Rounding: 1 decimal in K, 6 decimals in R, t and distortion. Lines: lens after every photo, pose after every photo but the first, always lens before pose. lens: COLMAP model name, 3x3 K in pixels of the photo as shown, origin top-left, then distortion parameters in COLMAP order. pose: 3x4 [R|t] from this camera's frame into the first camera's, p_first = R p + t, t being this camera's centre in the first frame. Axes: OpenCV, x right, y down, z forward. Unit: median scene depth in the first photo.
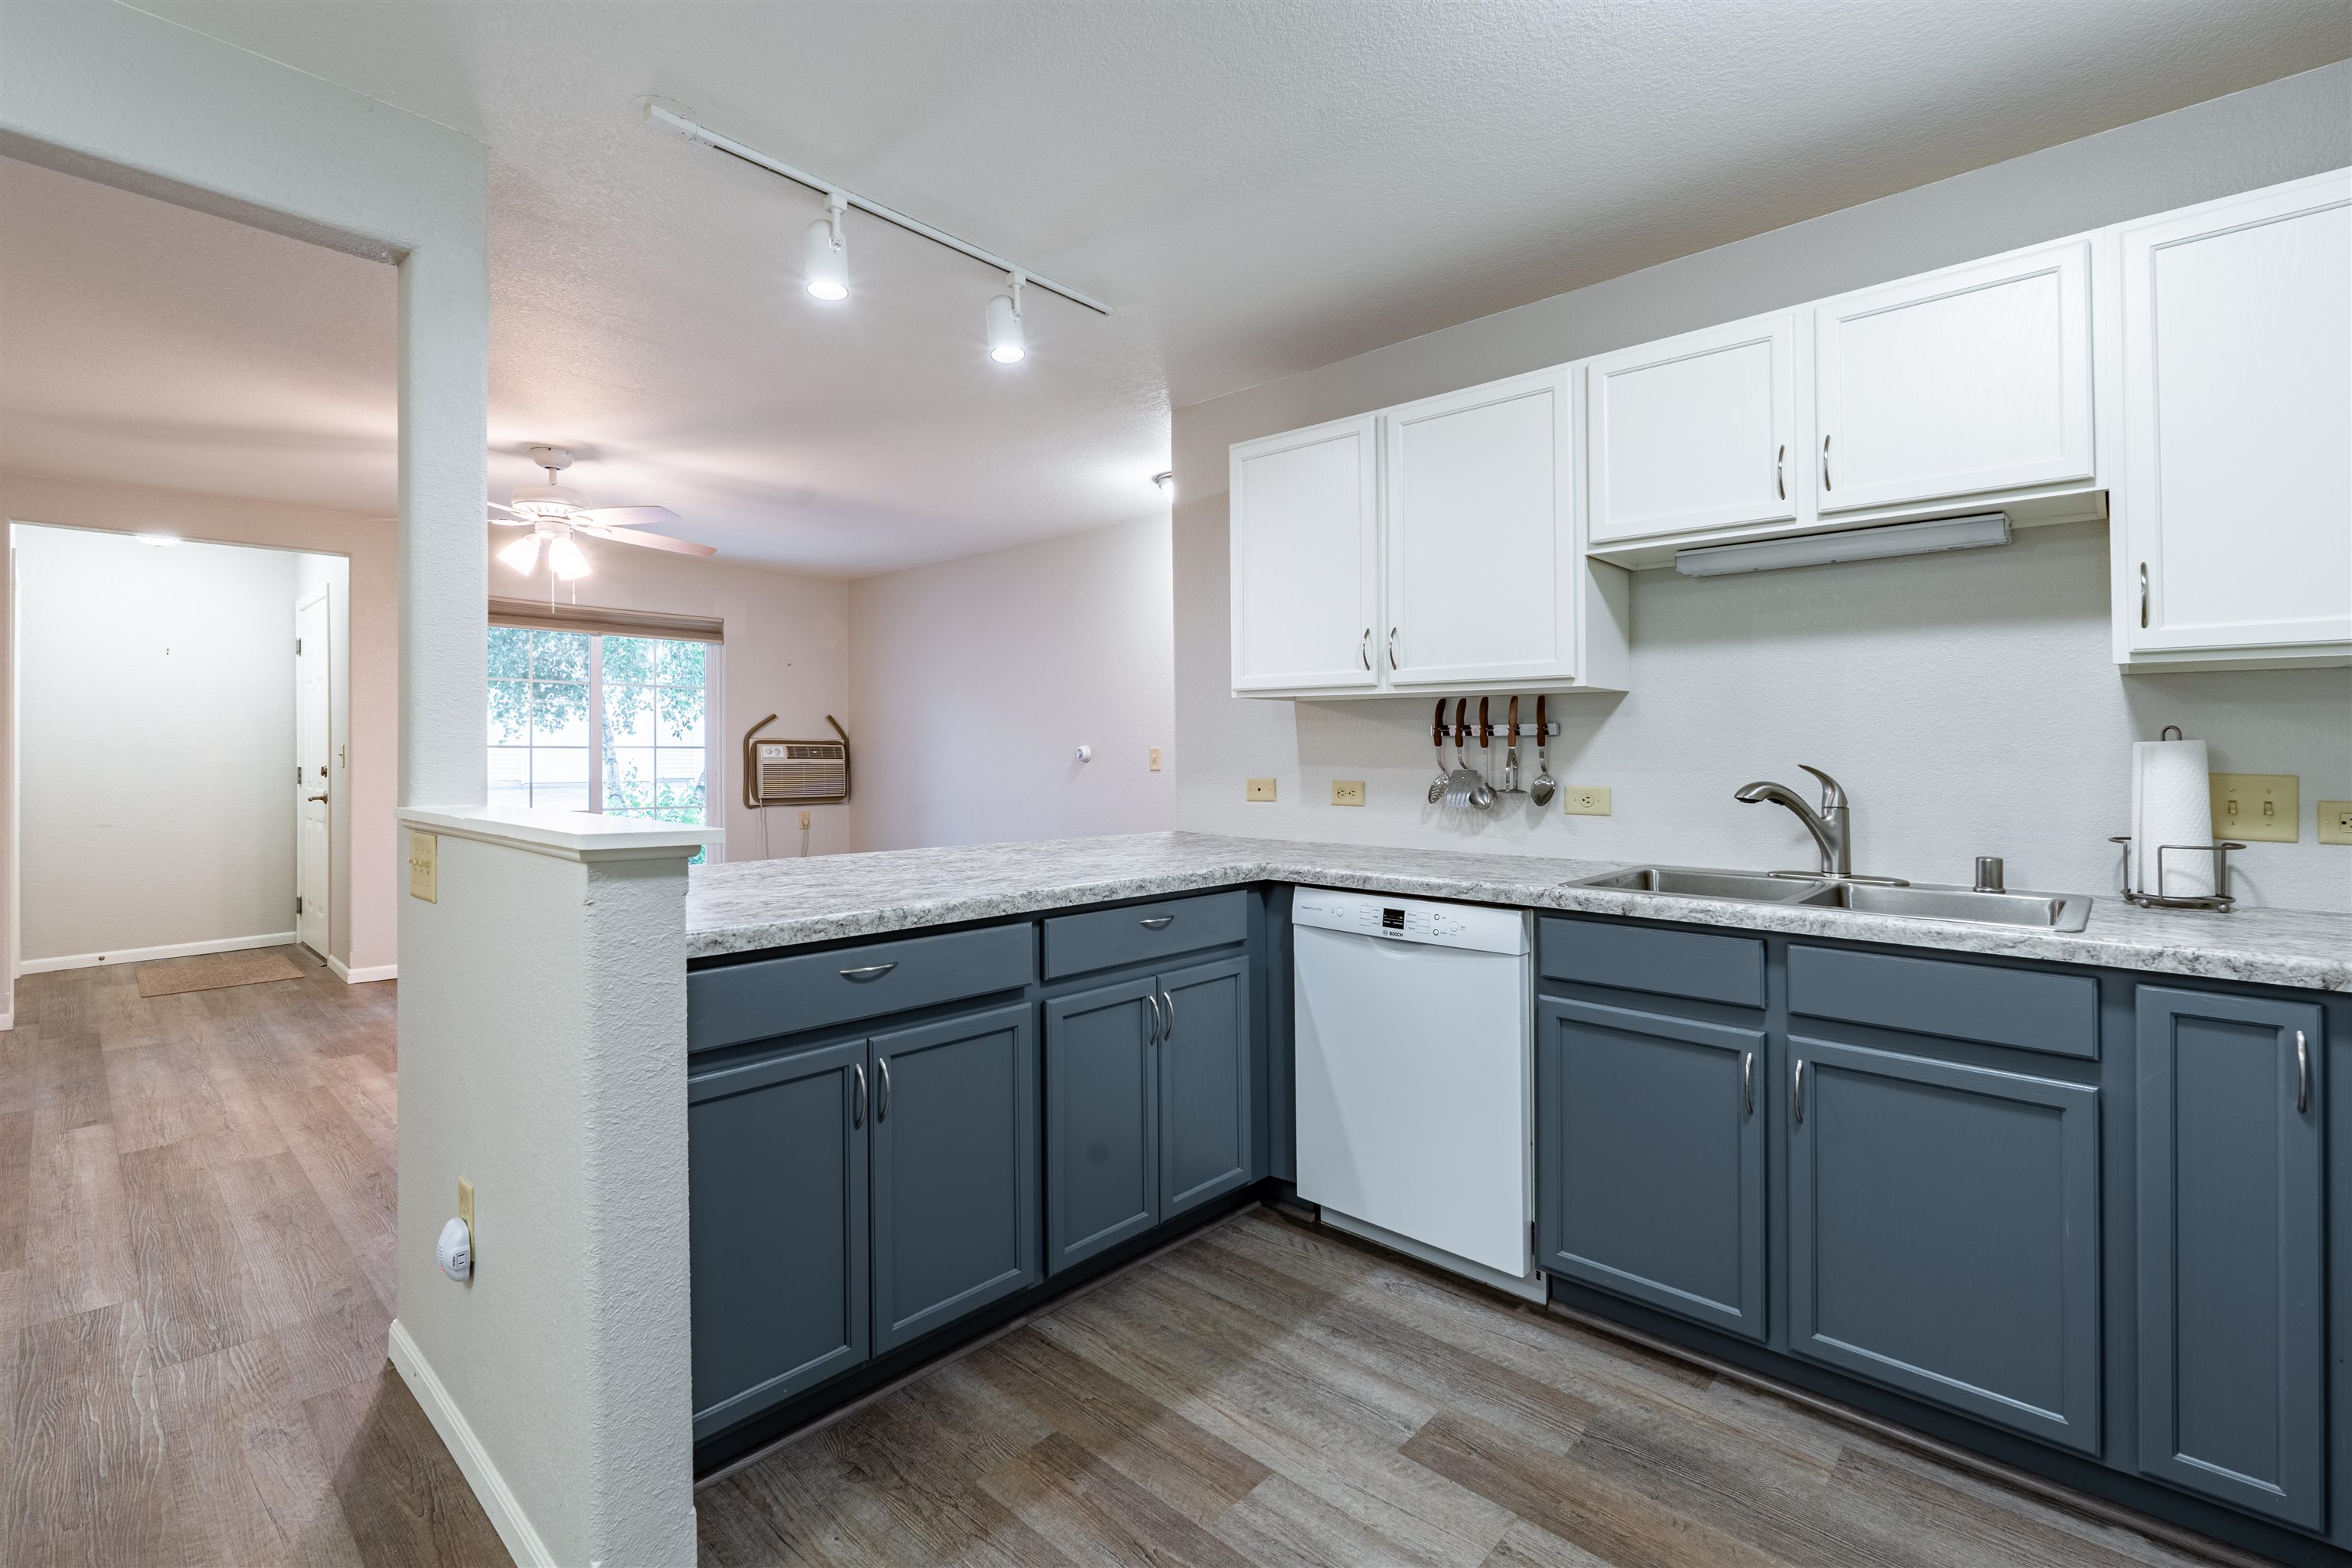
lens RADIAL K [[1041.9, 0, 1180.7], [0, 1041.9, 731.4], [0, 0, 1]] dist [-0.002540, -0.000543]
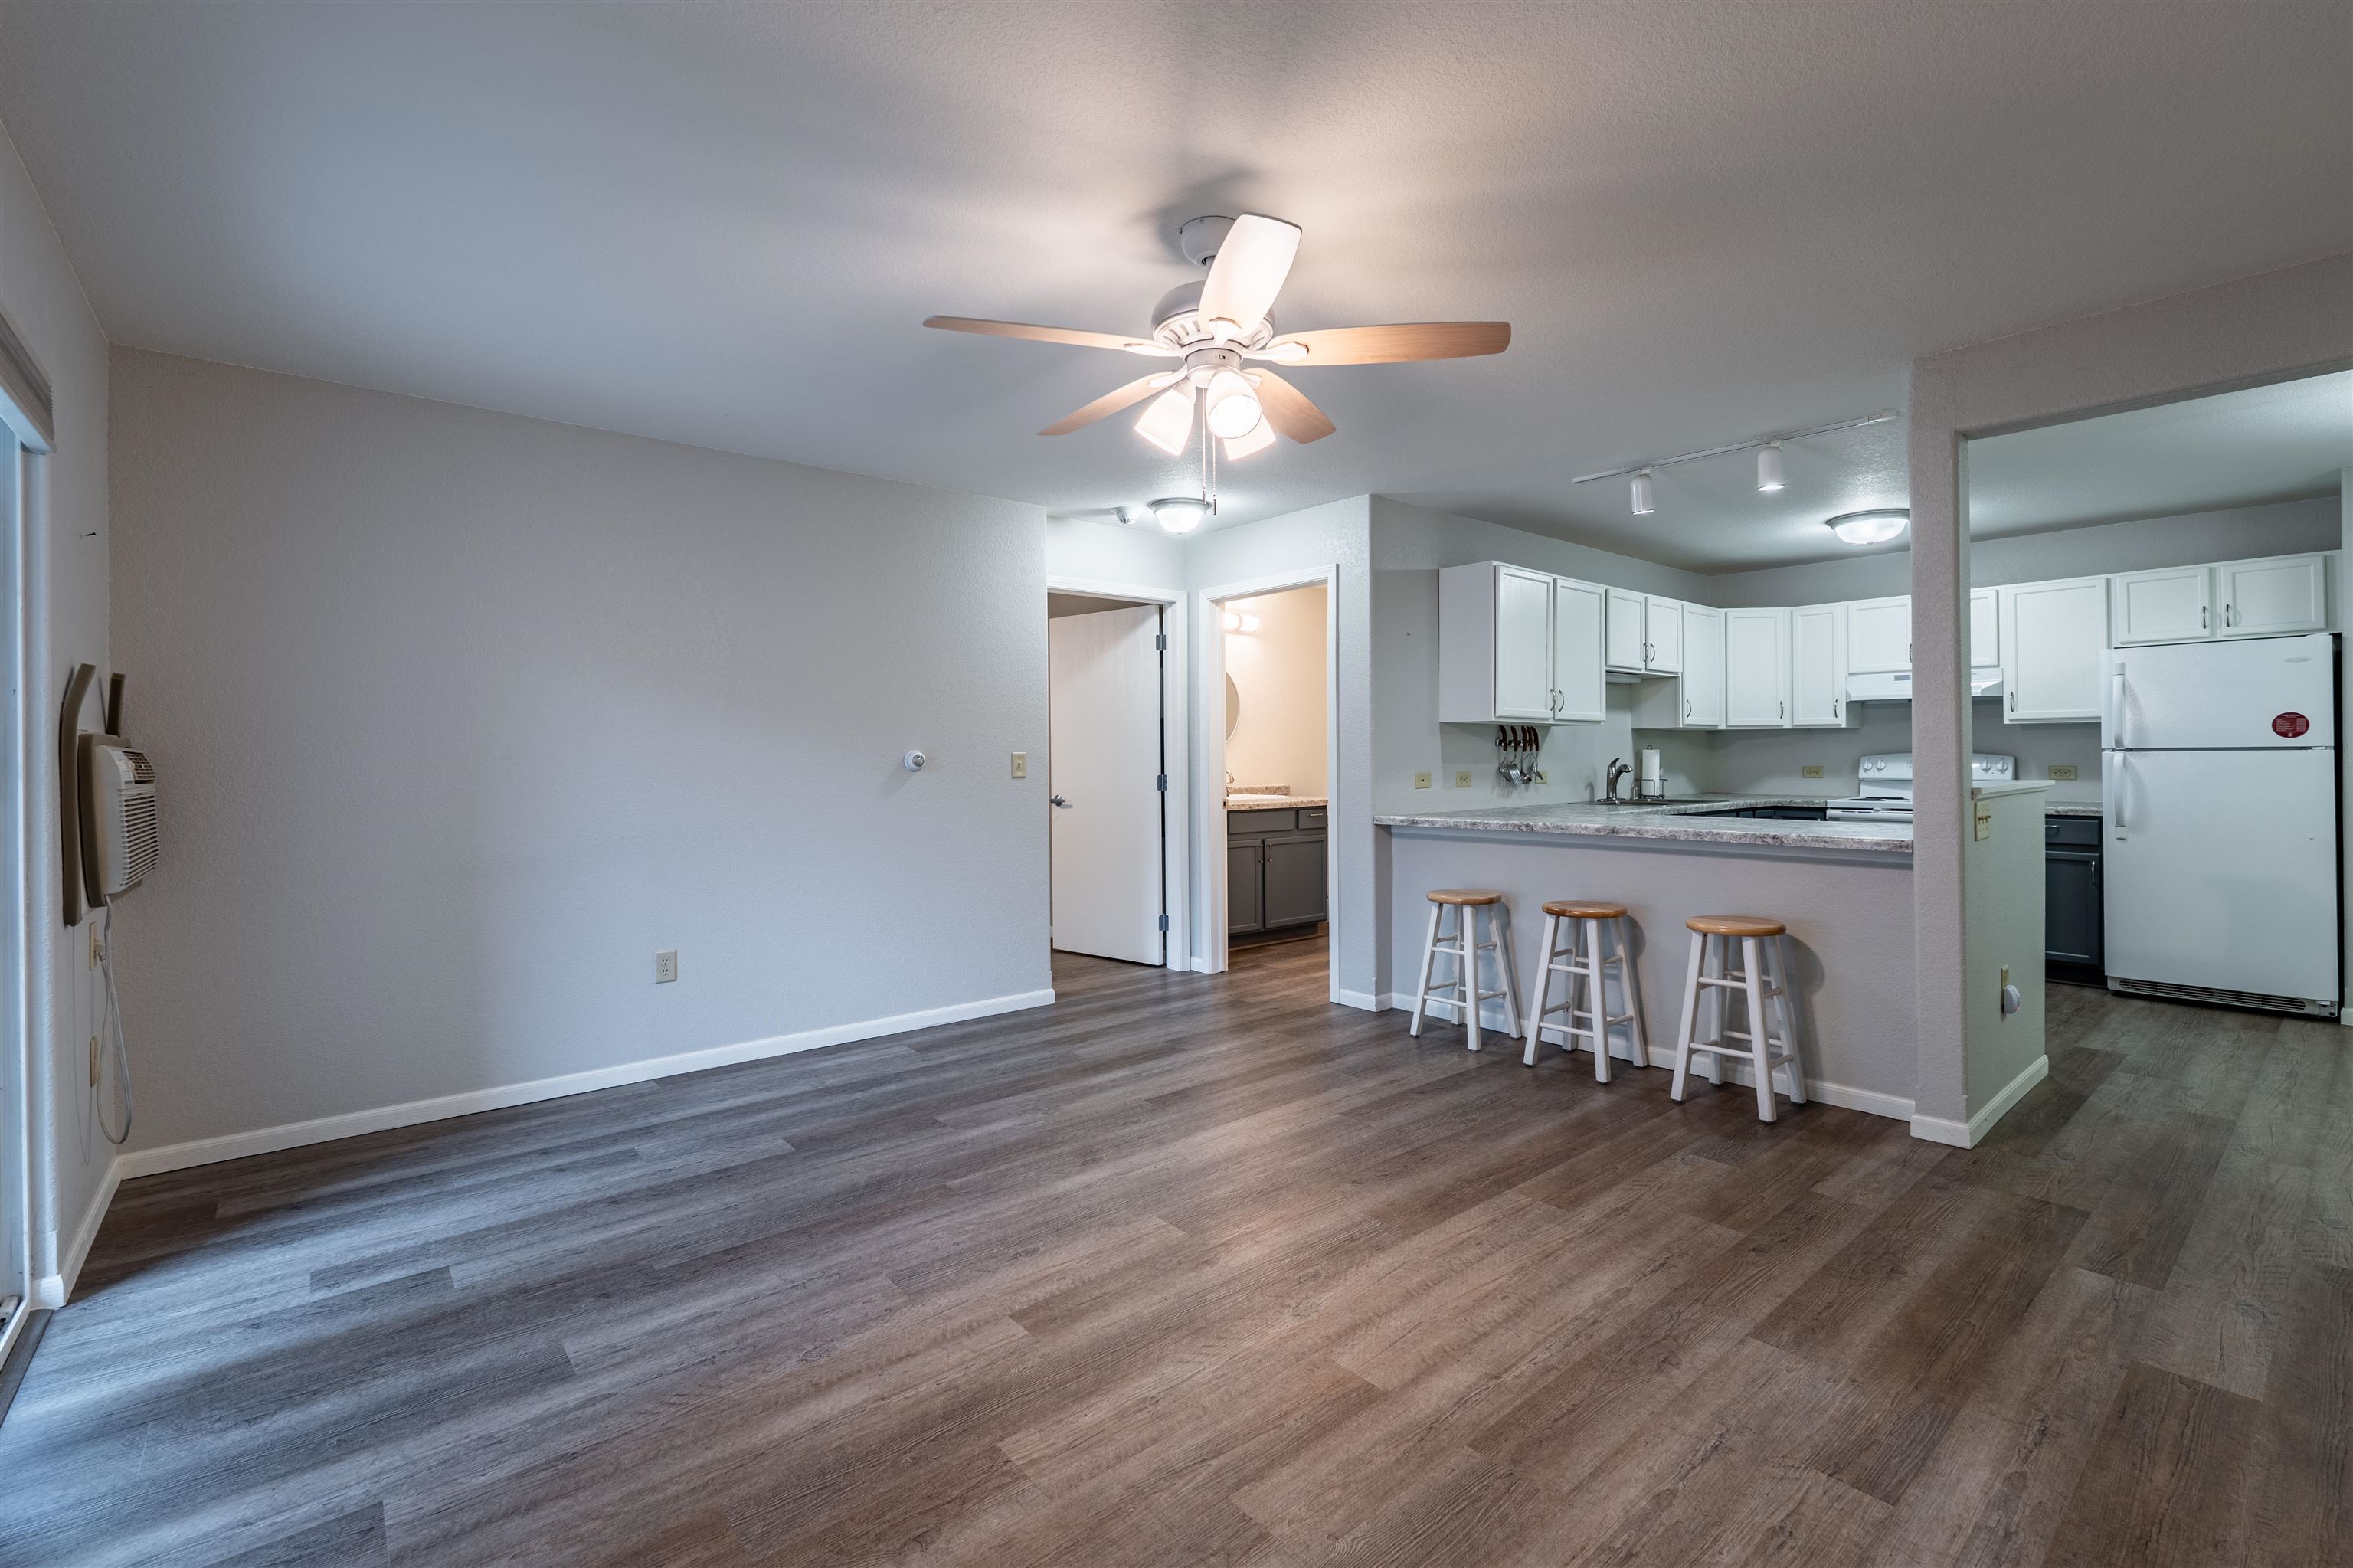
lens RADIAL K [[1034.7, 0, 1179.7], [0, 1034.7, 763.6], [0, 0, 1]] dist [-0.004065, 0.000403]
pose [[0.126137, -0.009803, 0.991964, -1.890308], [-0.012724, 0.999853, 0.011499, 0.025856], [-0.991931, -0.014072, 0.125994, 1.541208]]
